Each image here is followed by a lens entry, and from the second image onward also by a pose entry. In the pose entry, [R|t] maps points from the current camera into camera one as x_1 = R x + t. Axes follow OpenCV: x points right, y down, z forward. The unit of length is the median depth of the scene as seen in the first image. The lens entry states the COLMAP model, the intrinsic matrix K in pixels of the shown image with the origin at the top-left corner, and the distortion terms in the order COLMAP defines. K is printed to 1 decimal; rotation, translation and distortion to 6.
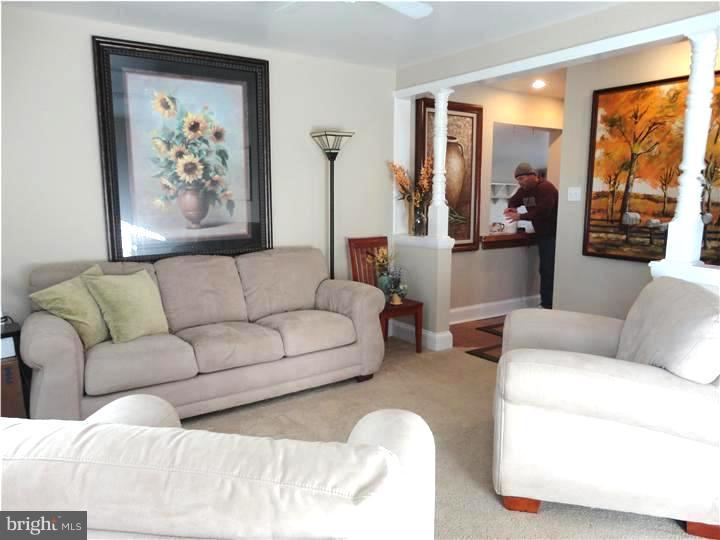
lens RADIAL K [[524.8, 0, 360.0], [0, 524.8, 270.0], [0, 0, 1]] dist [-0.000574, 0.000643]
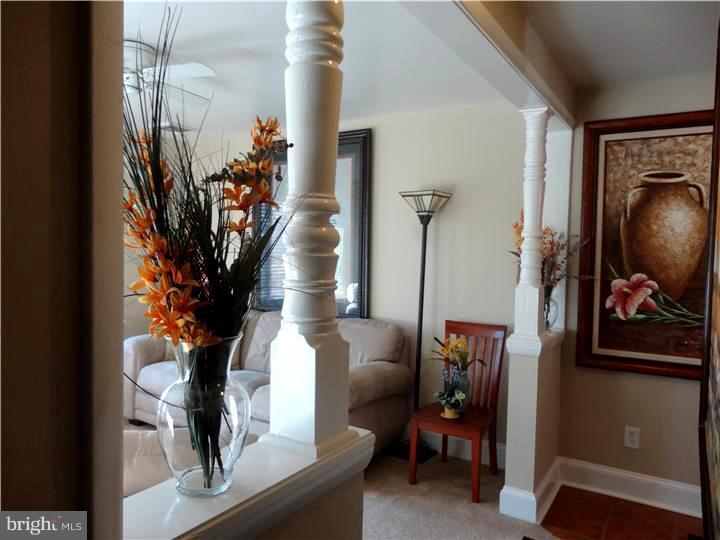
lens RADIAL K [[524.8, 0, 360.0], [0, 524.8, 270.0], [0, 0, 1]] dist [-0.000574, 0.000643]
pose [[0.413413, 0.036271, -0.909821, 0.665583], [-0.156690, 0.987134, -0.031845, -0.091416], [0.896960, 0.155725, 0.413778, 0.559052]]
